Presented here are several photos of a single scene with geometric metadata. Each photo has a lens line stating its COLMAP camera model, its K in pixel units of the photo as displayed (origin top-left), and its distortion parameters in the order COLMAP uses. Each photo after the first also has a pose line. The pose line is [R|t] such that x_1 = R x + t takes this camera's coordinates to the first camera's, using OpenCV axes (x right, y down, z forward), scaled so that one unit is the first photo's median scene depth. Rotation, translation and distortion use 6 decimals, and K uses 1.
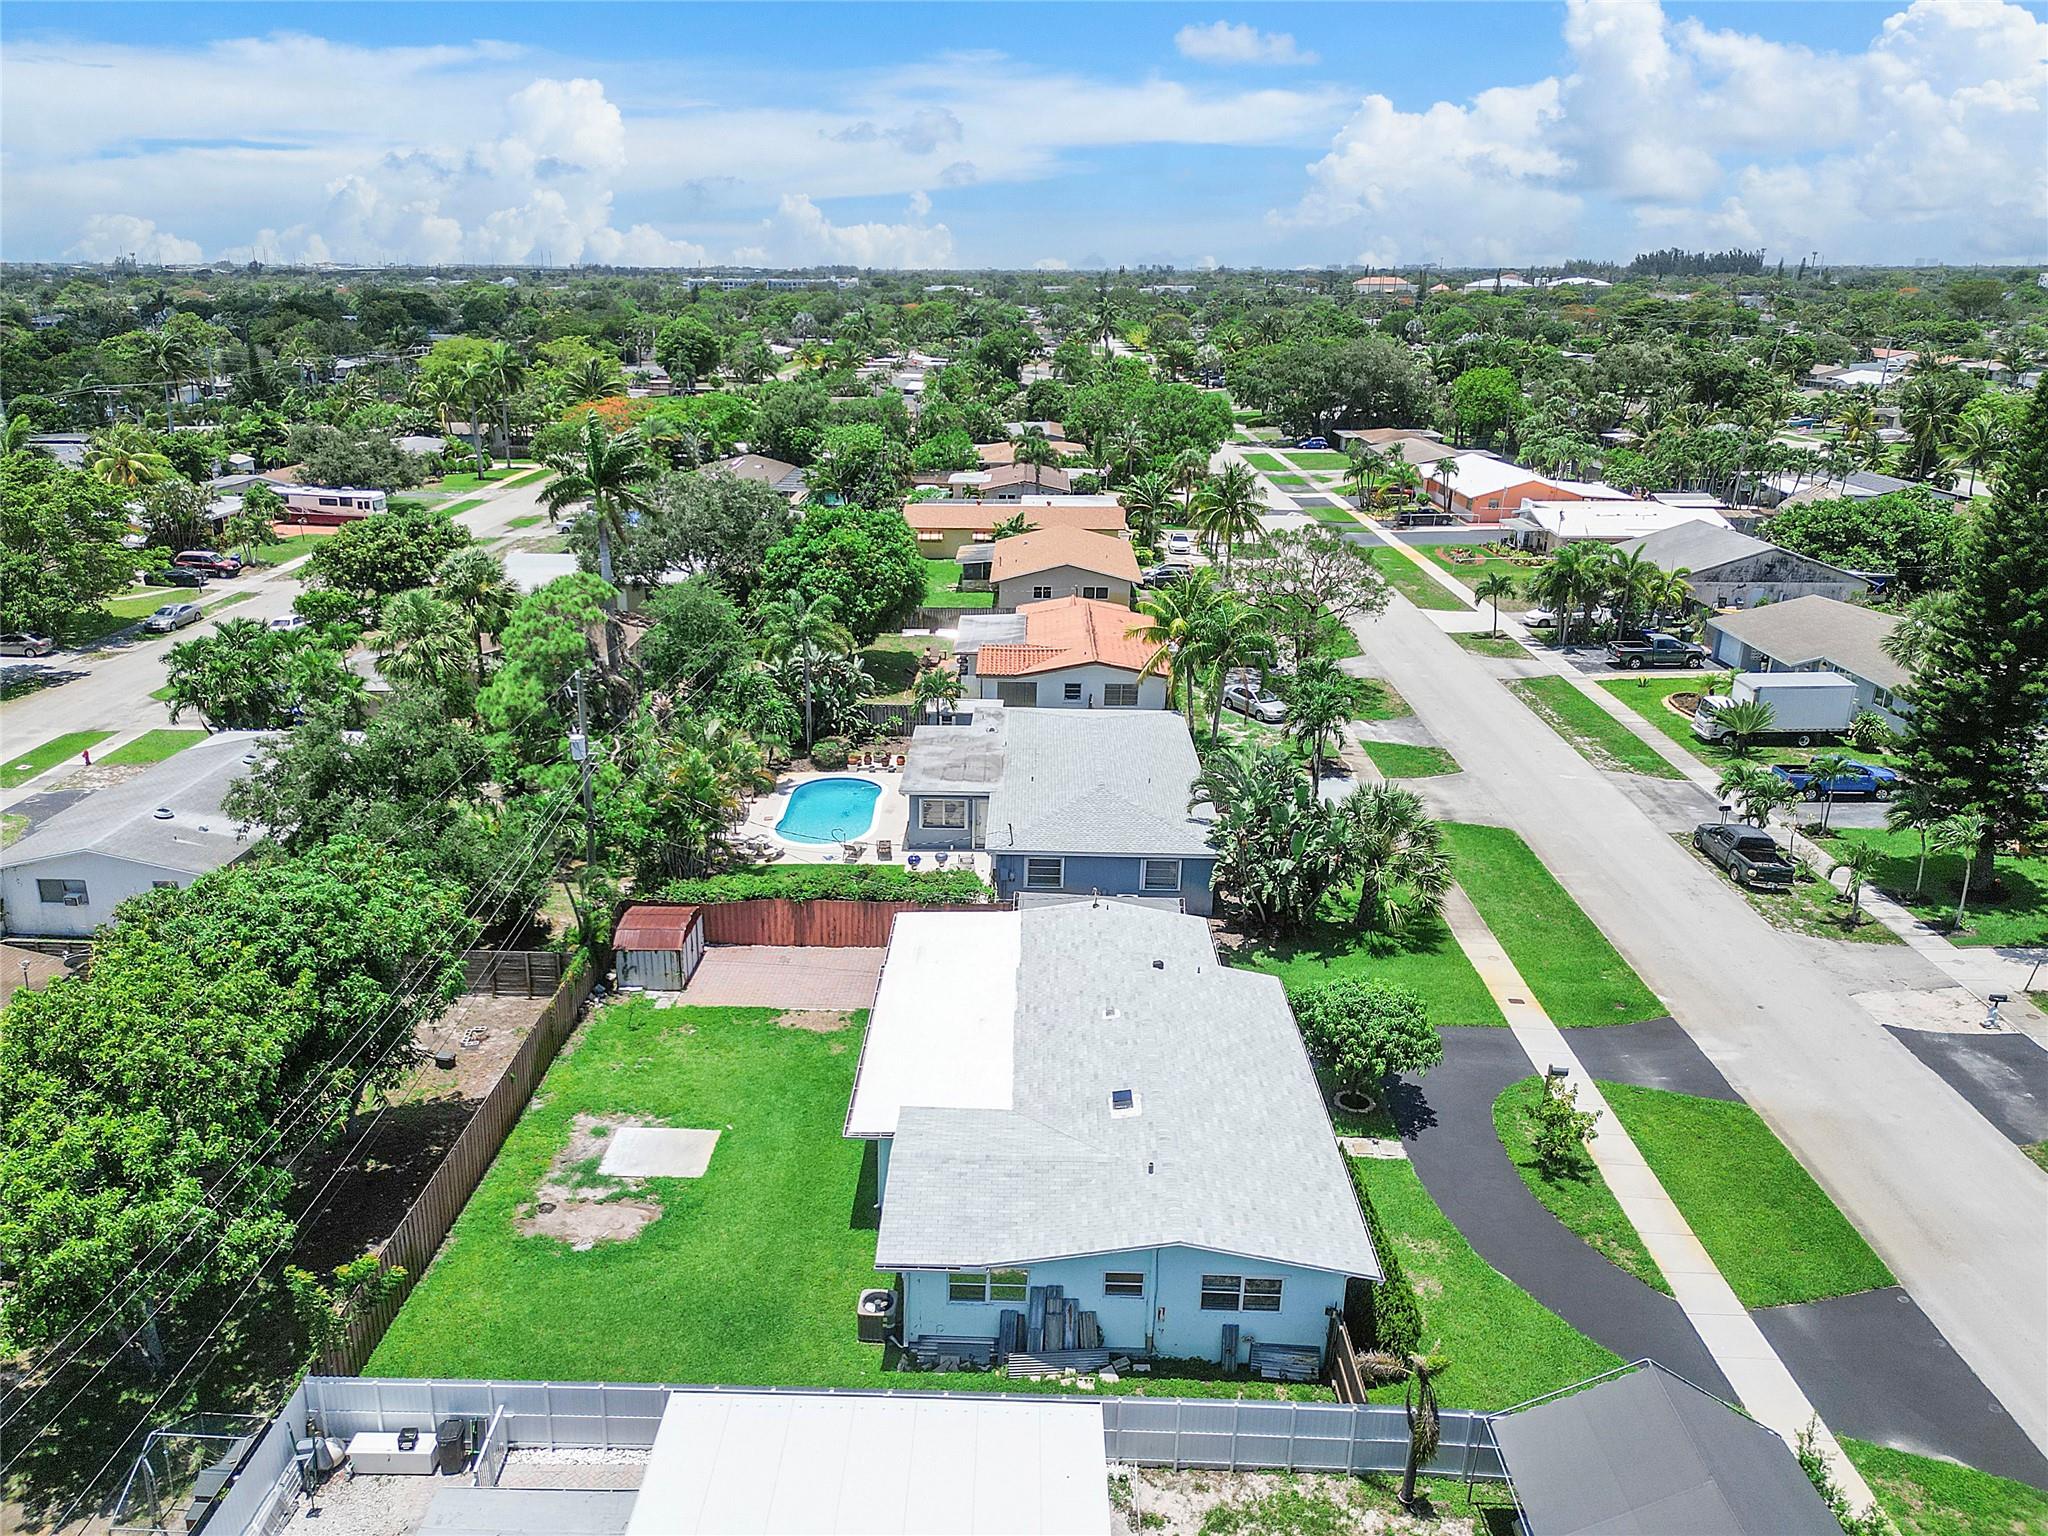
lens RADIAL K [[1439.7, 0, 990.3], [0, 1439.7, 763.6], [0, 0, 1]] dist [0.058245, -0.067642]
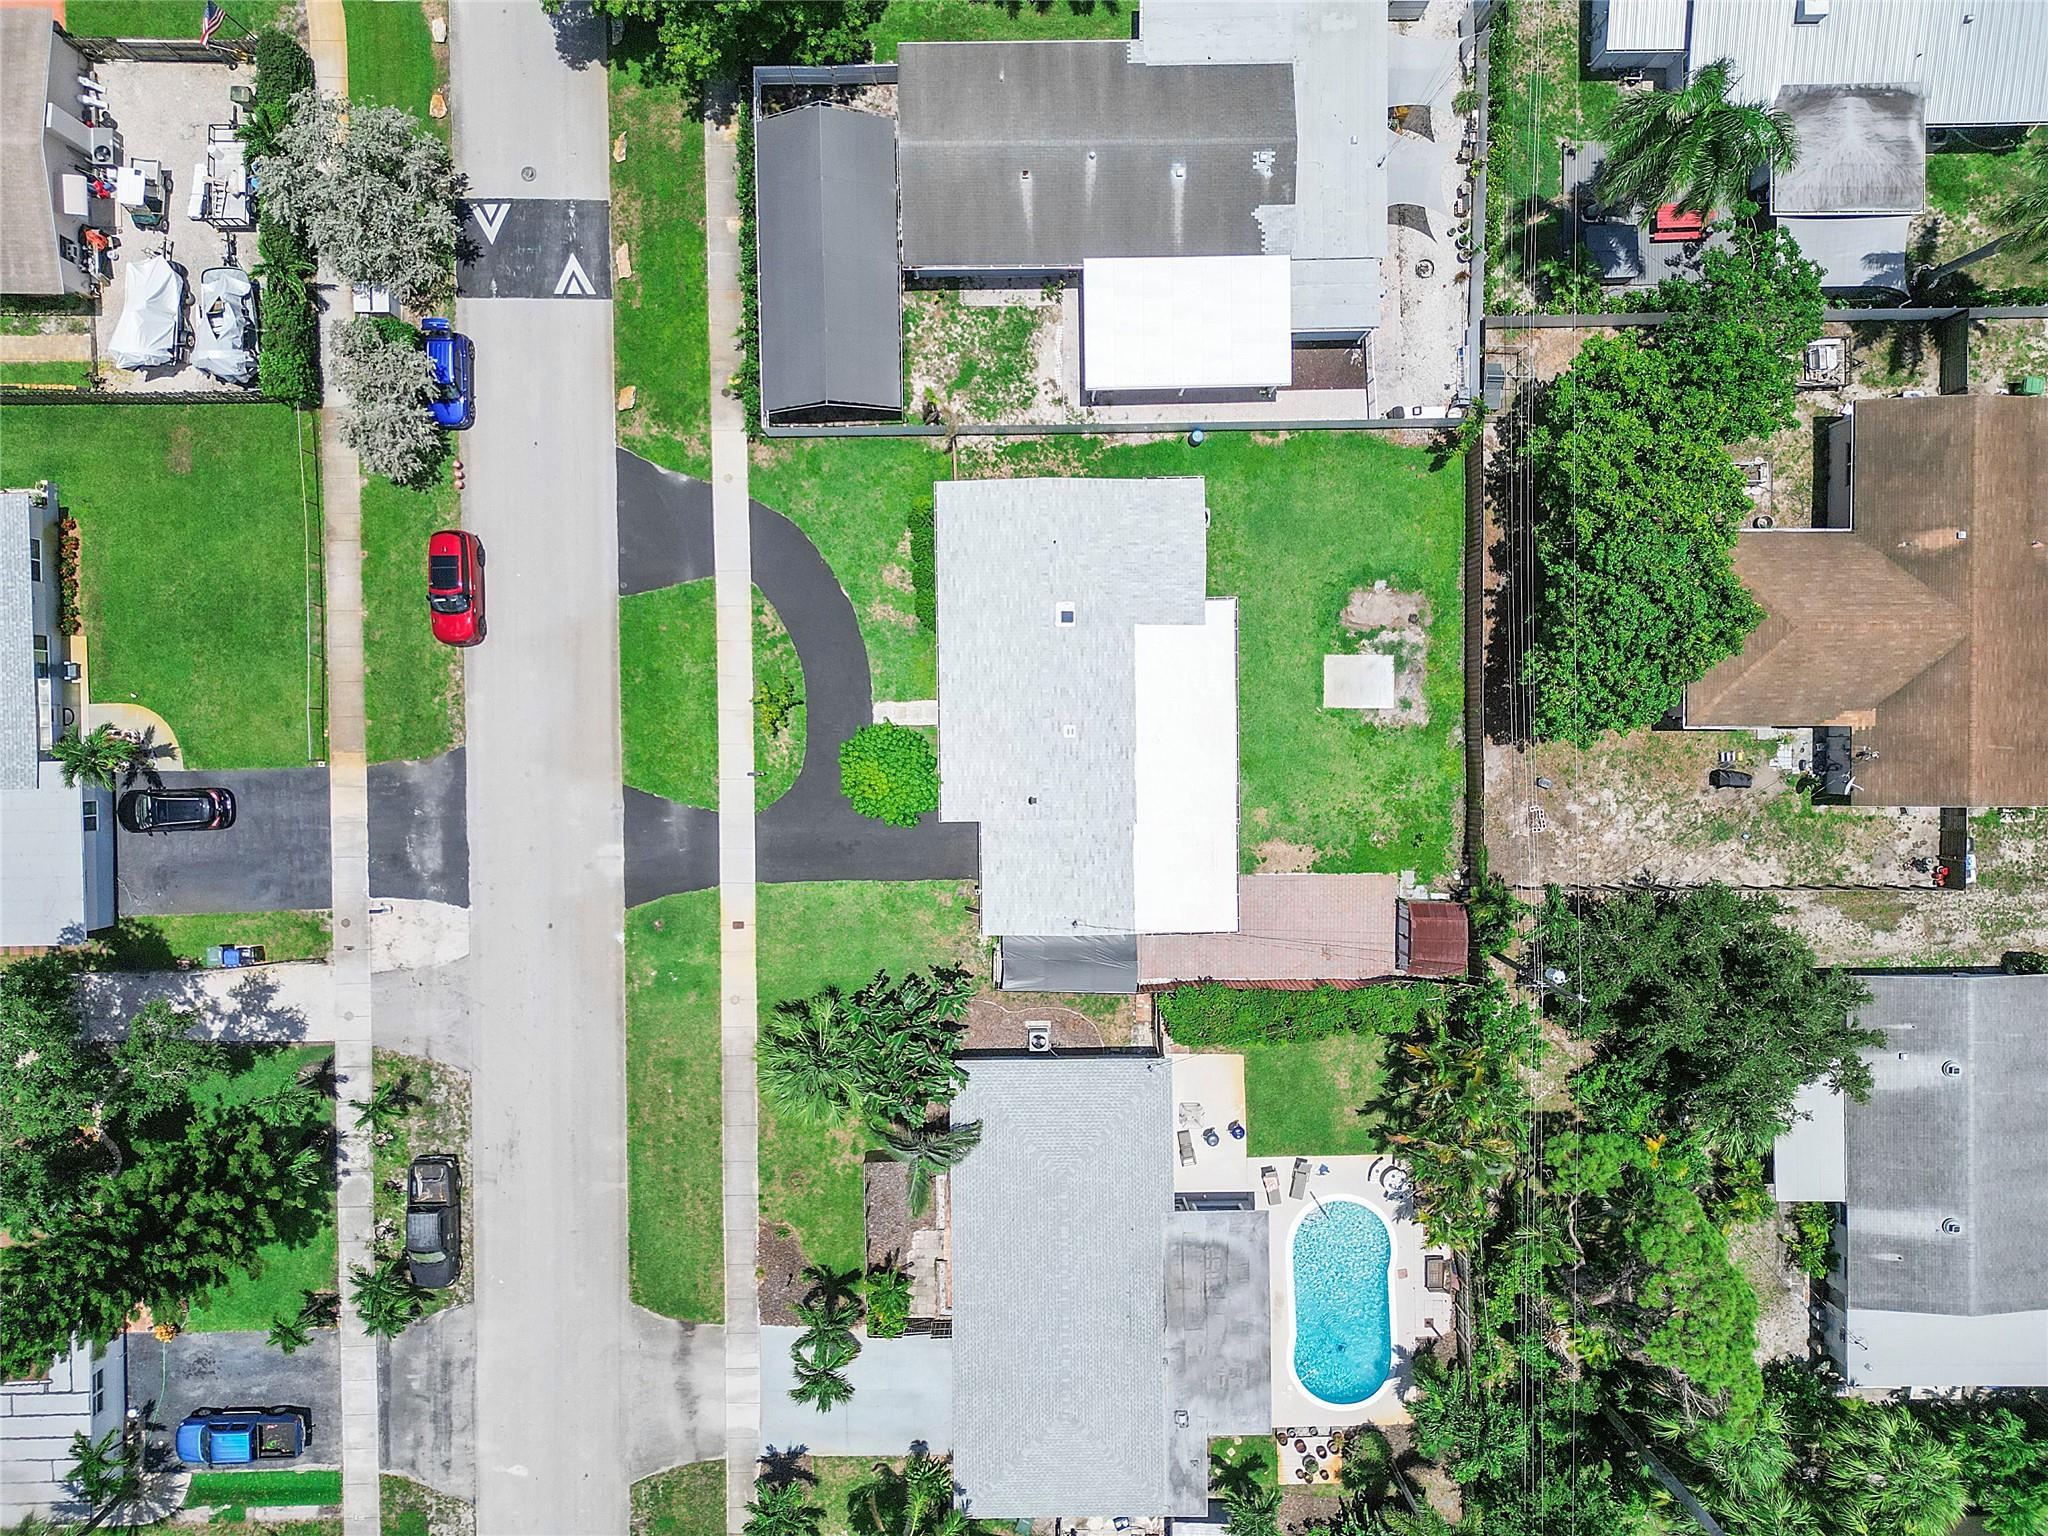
lens RADIAL K [[1439.7, 0, 990.3], [0, 1439.7, 763.6], [0, 0, 1]] dist [0.058245, -0.067642]
pose [[-0.999059, 0.042882, 0.006459, 0.144472], [-0.008416, -0.337835, 0.941168, -1.110459], [0.042541, 0.940228, 0.337878, 0.507952]]
